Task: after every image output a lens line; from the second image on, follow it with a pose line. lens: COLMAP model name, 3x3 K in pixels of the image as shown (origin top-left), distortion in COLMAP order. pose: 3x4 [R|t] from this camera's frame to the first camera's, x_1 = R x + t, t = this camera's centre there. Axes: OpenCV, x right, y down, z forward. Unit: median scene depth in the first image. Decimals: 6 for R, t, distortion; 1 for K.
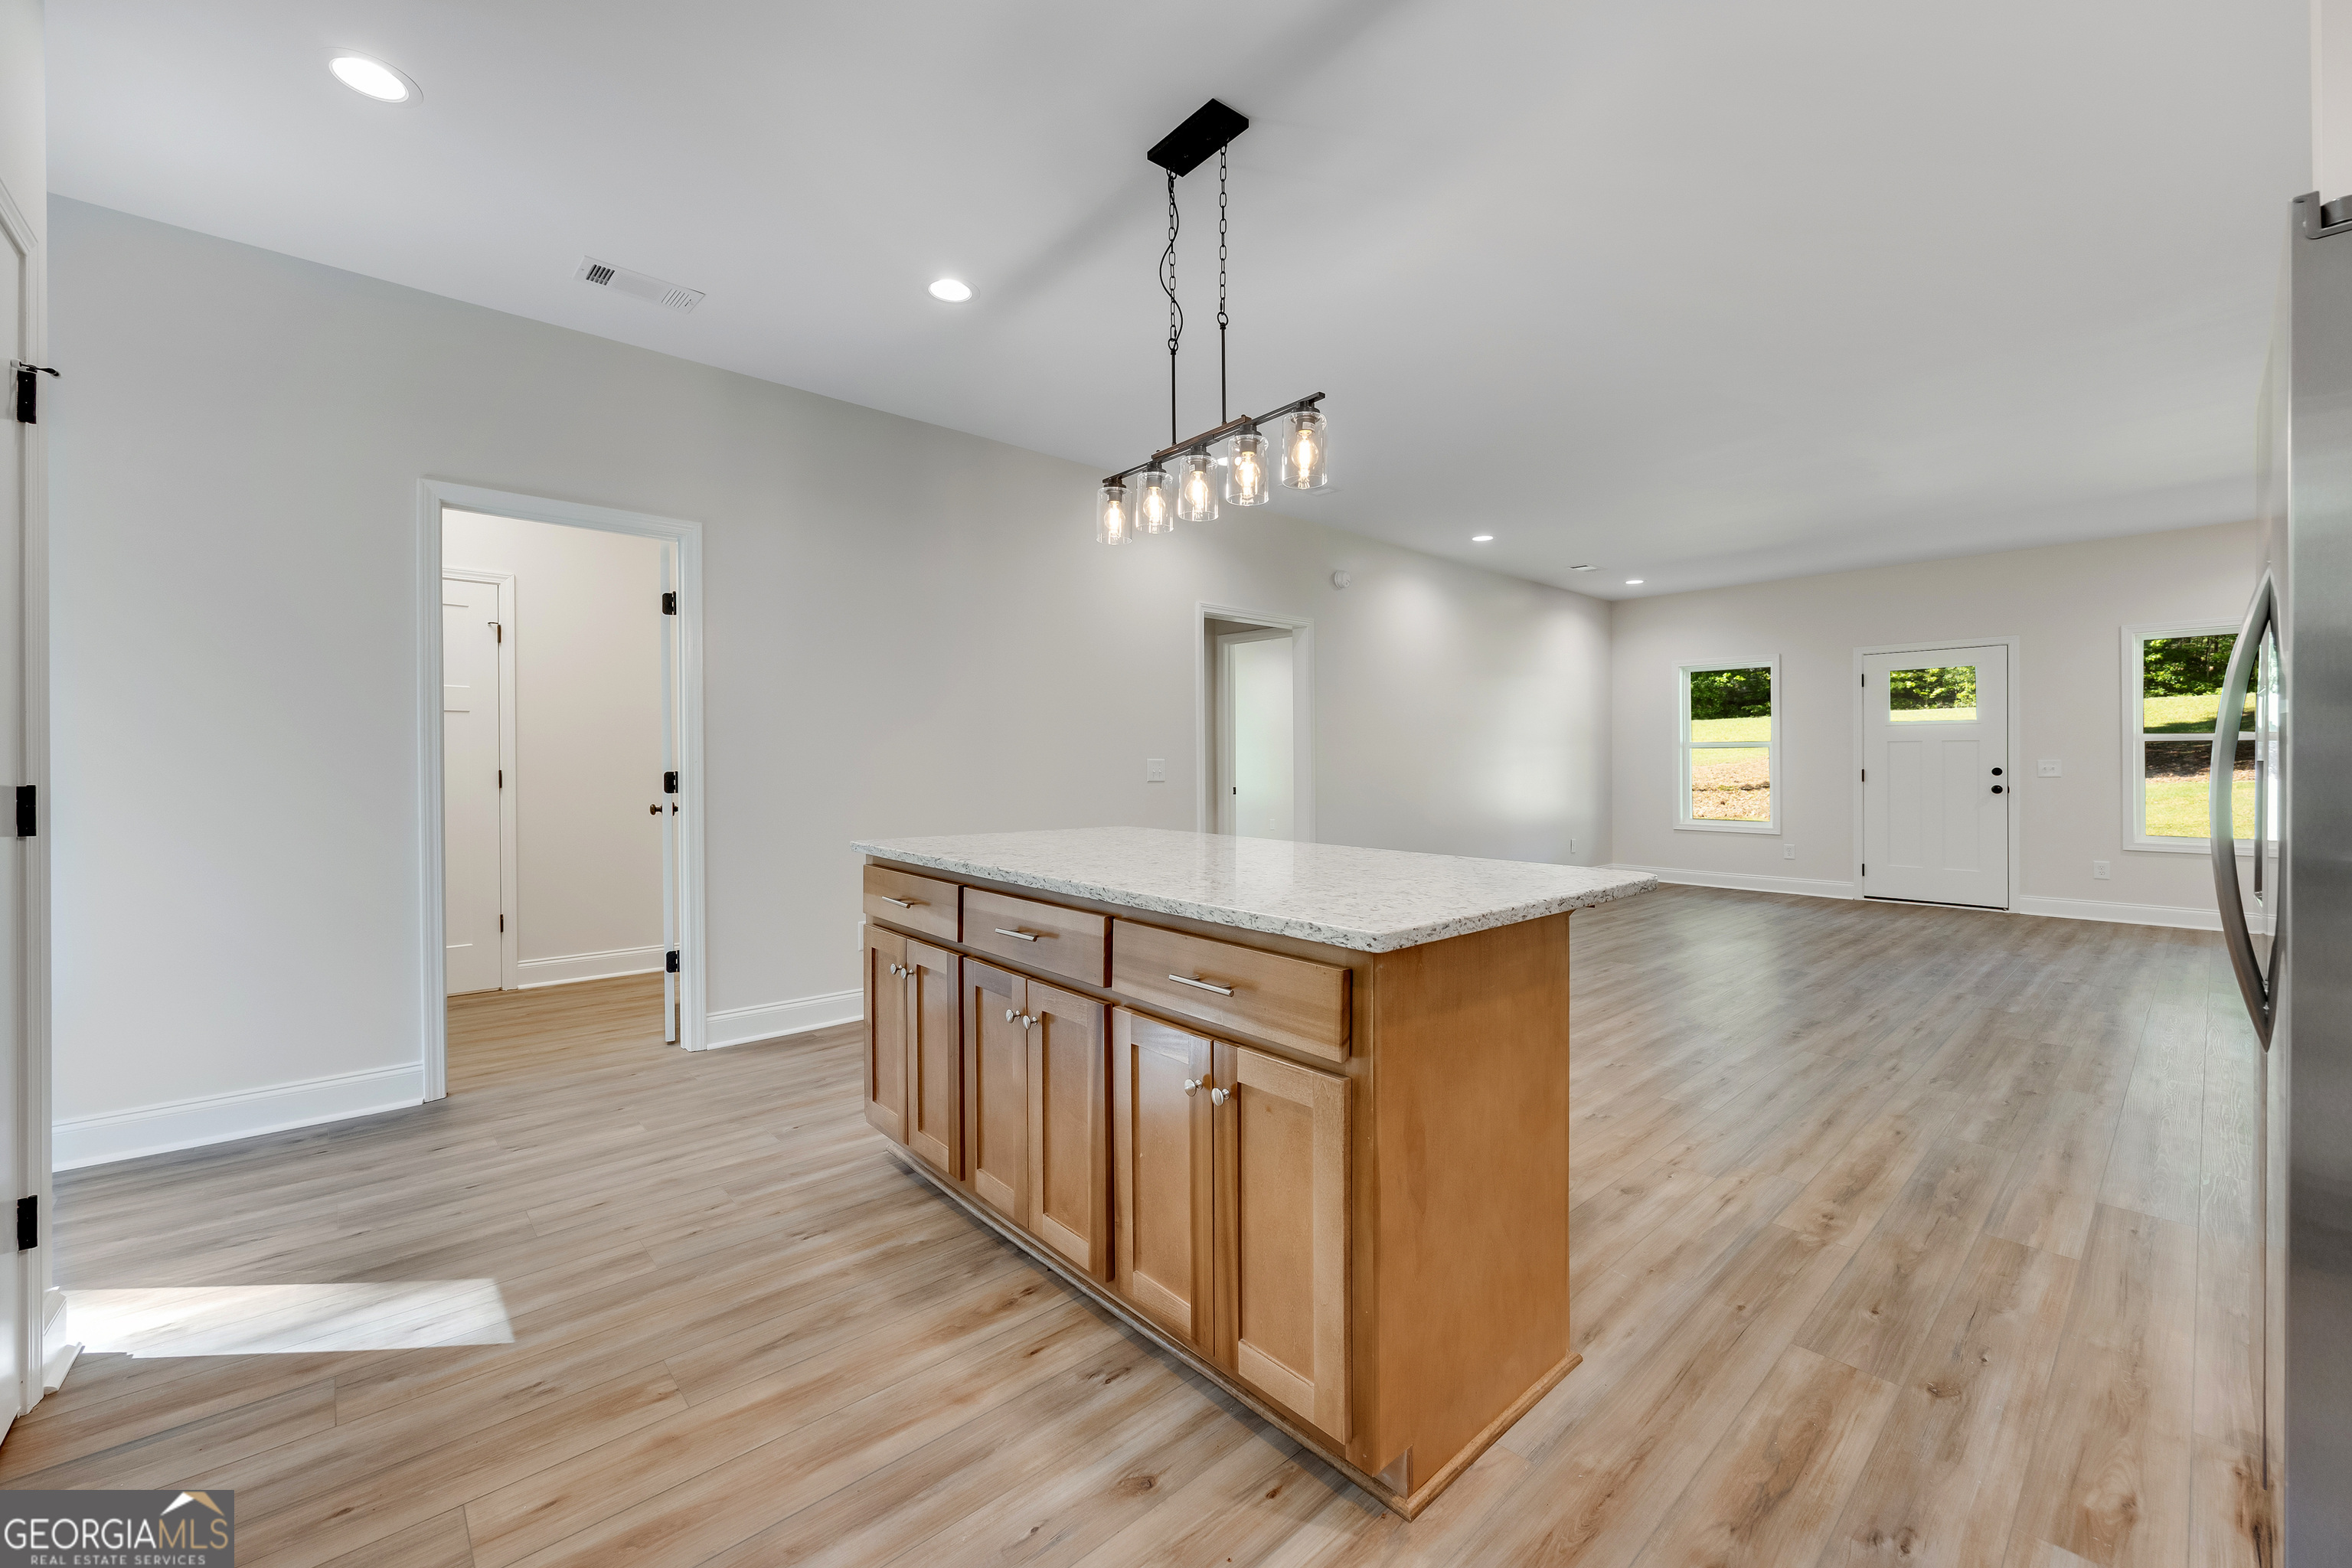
lens RADIAL K [[935.6, 0, 1181.5], [0, 935.6, 769.1], [0, 0, 1]] dist [-0.014525, 0.000043]
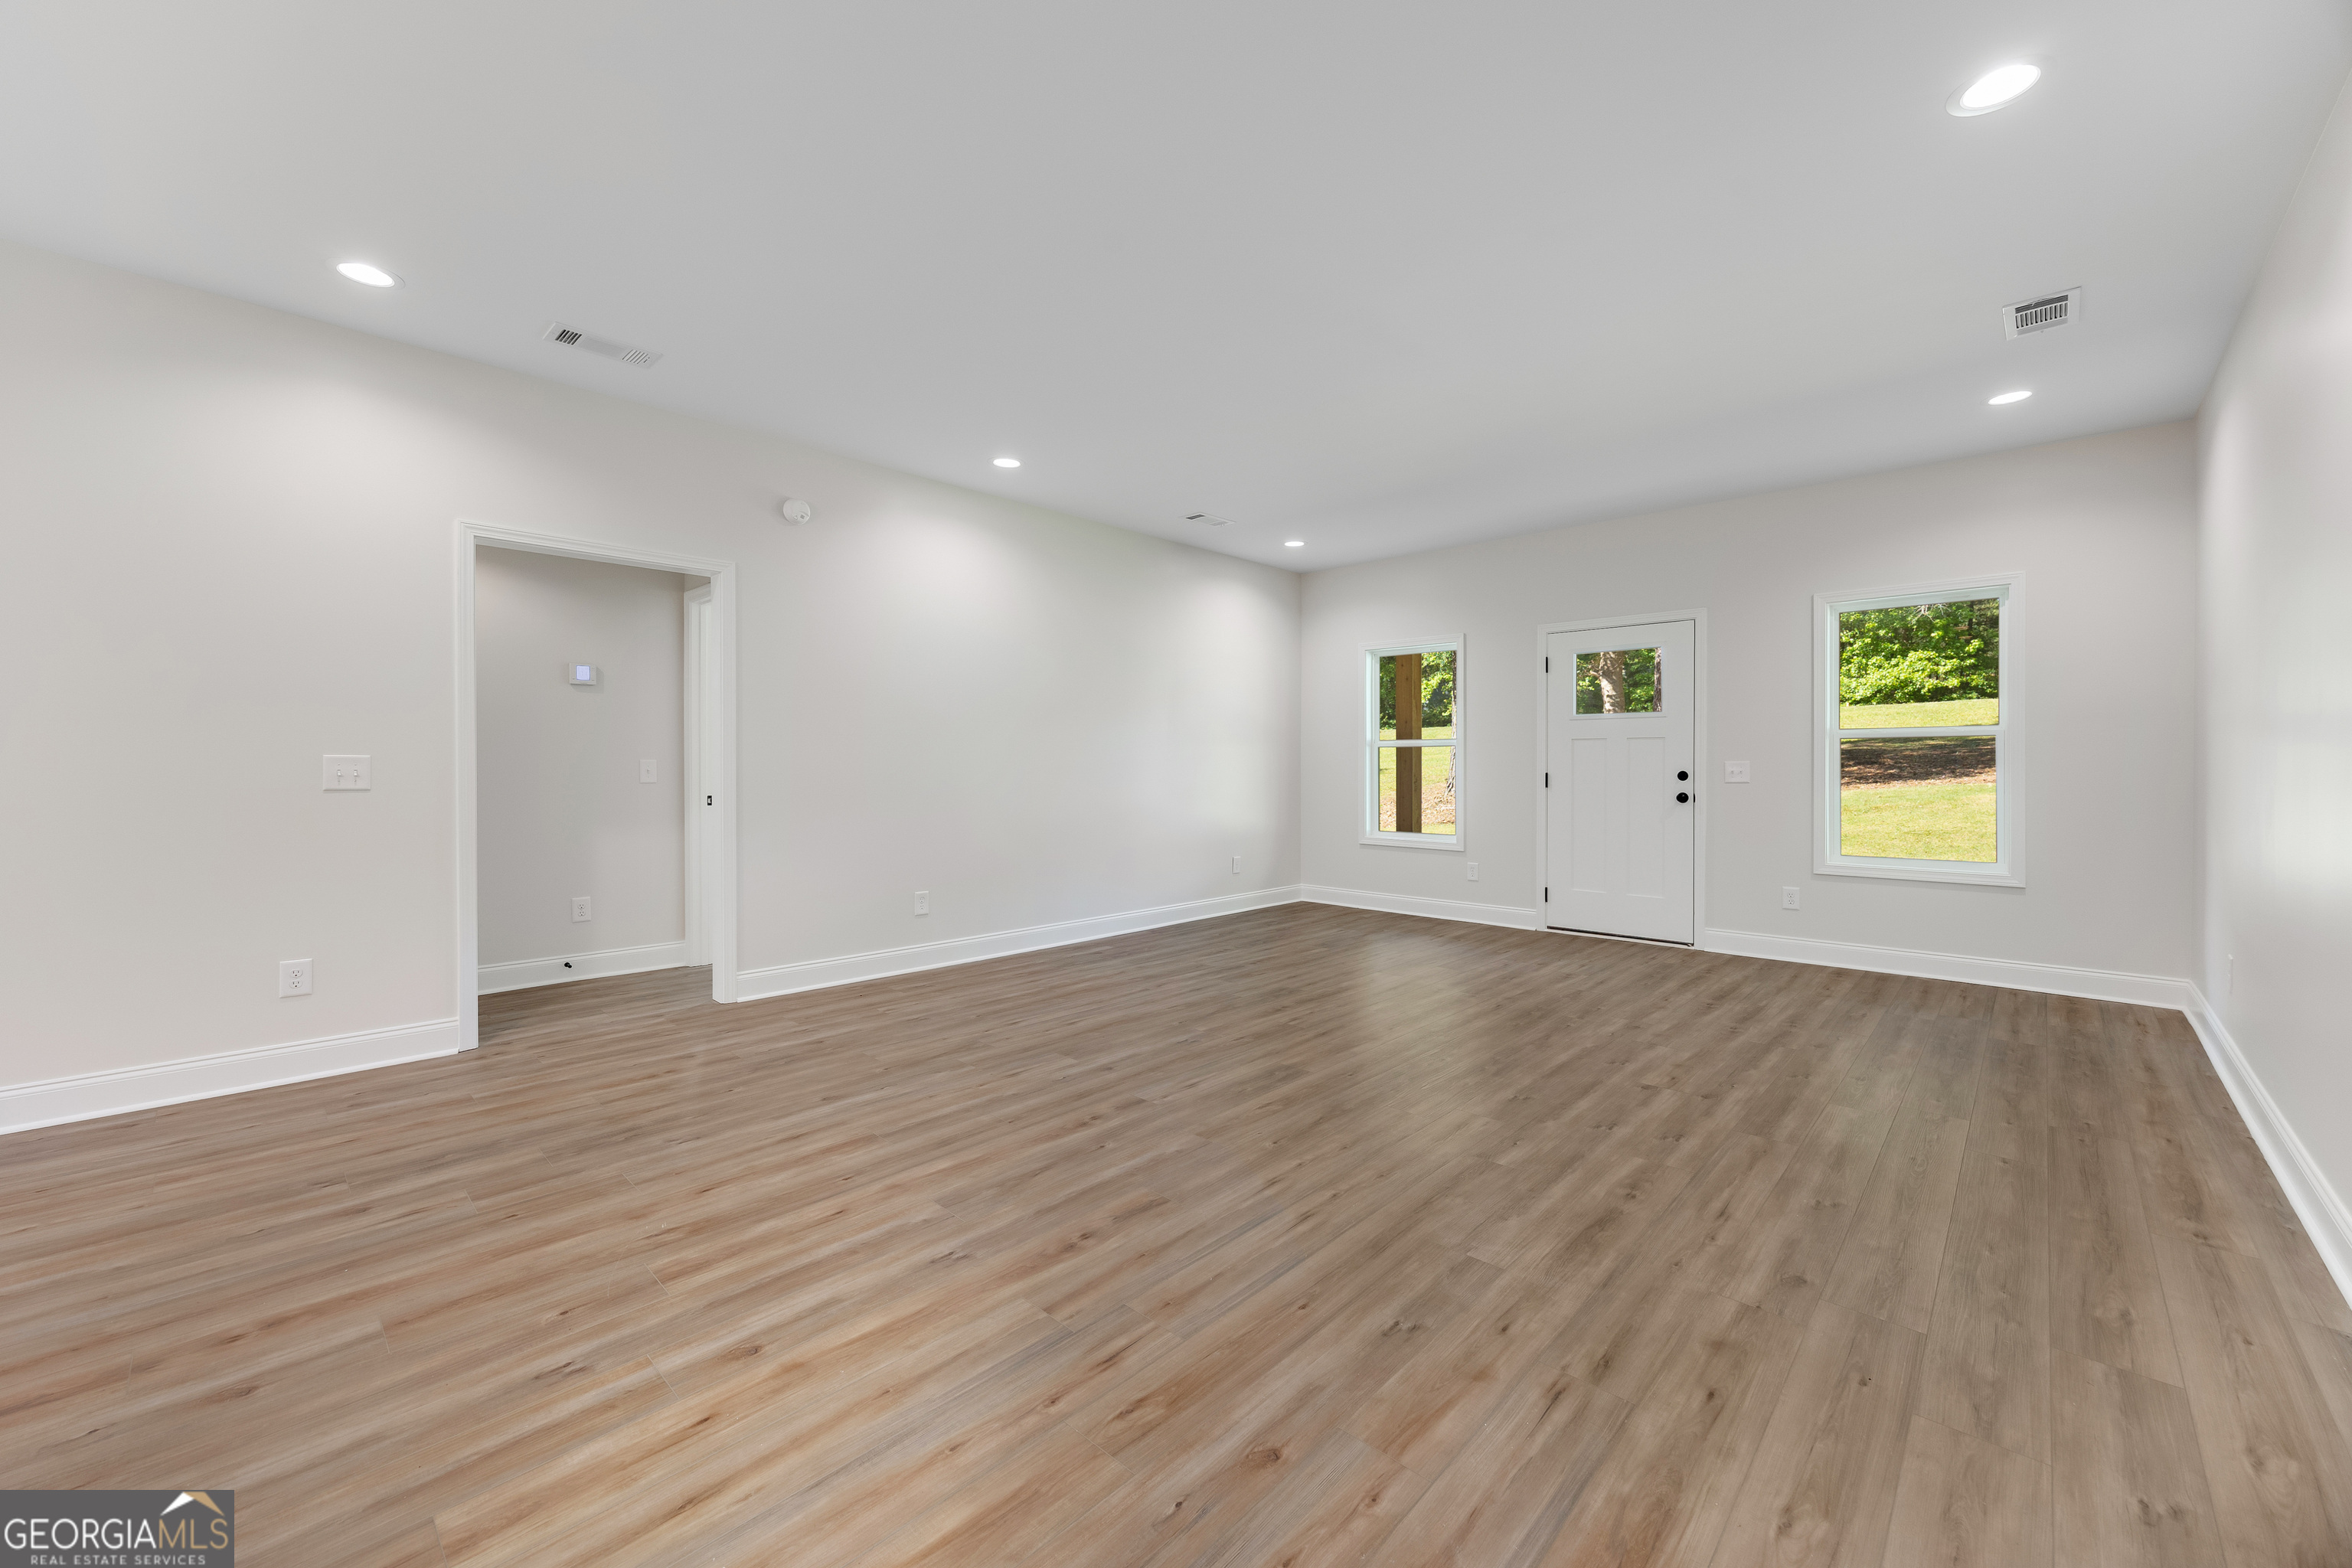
lens RADIAL K [[935.6, 0, 1182.7], [0, 935.6, 771.1], [0, 0, 1]] dist [-0.014525, 0.000043]
pose [[0.994920, 0.000360, 0.100664, 1.045382], [-0.000578, 0.999998, 0.002143, -0.008027], [-0.100663, -0.002190, 0.994918, 0.663484]]
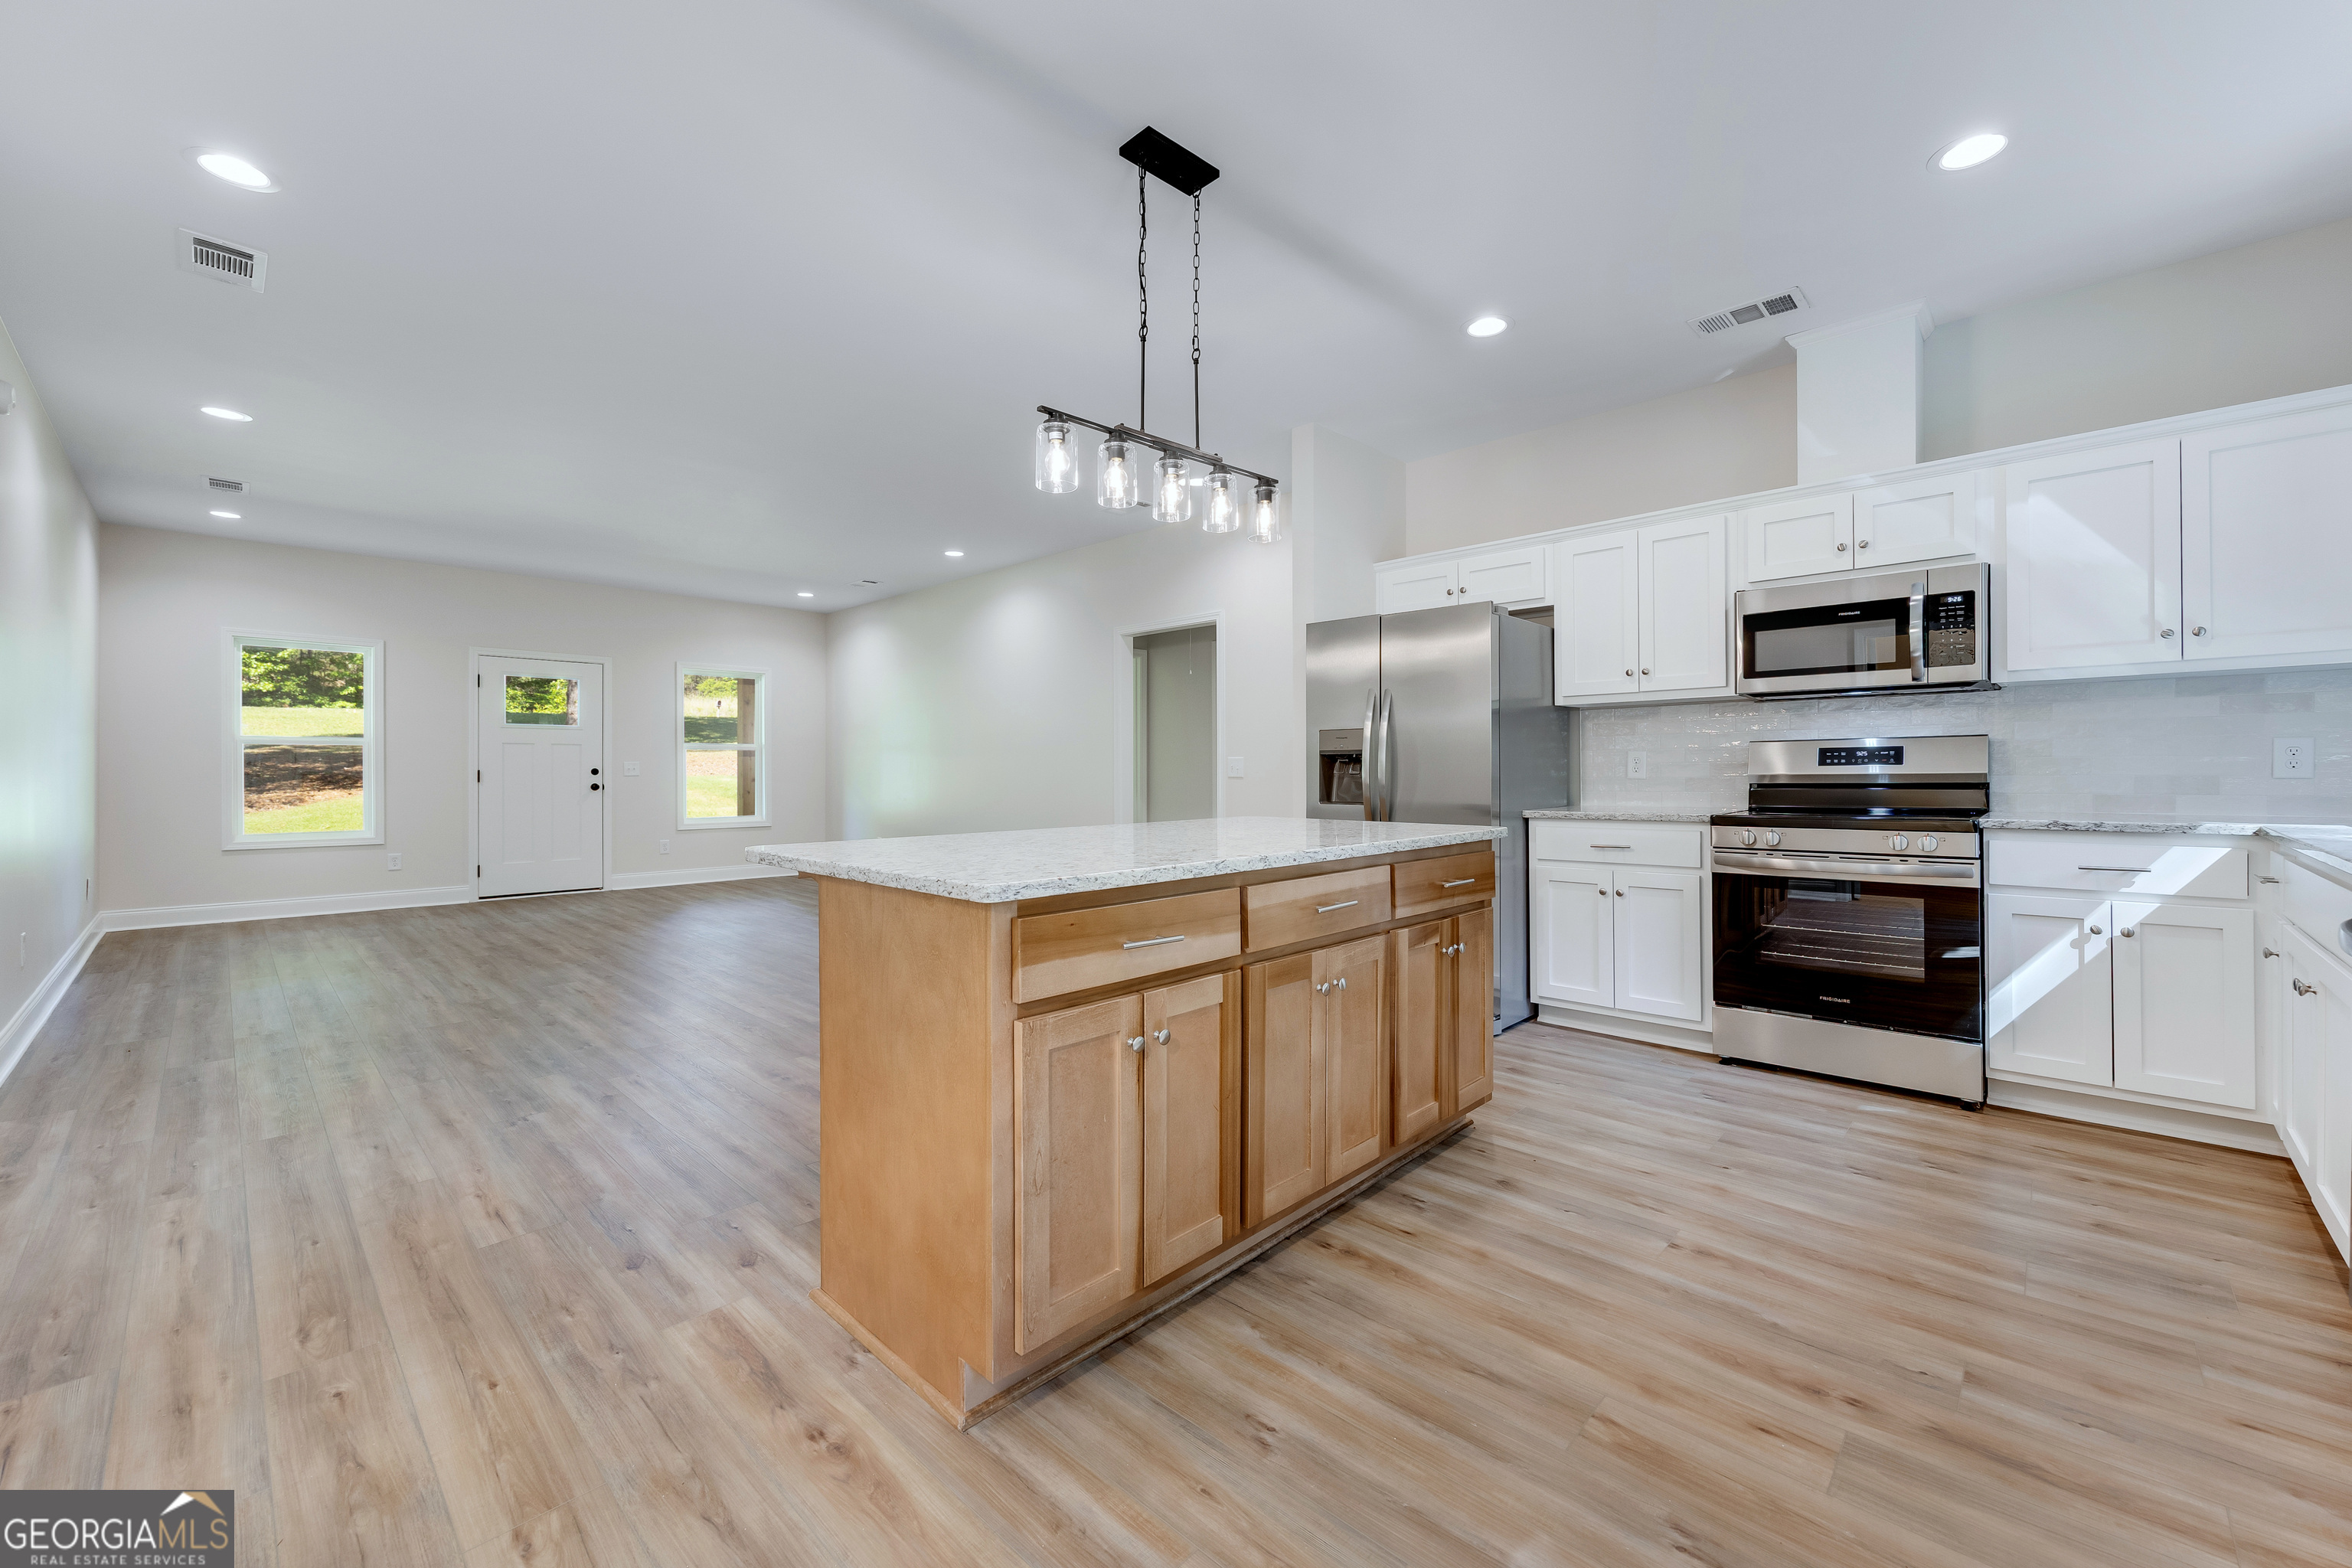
lens RADIAL K [[935.6, 0, 1179.9], [0, 935.6, 768.3], [0, 0, 1]] dist [-0.014525, 0.000043]
pose [[-0.079558, -0.000901, 0.996830, -1.000131], [0.010797, 0.999940, 0.001766, 0.013583], [-0.996772, 0.010903, -0.079543, 1.032472]]
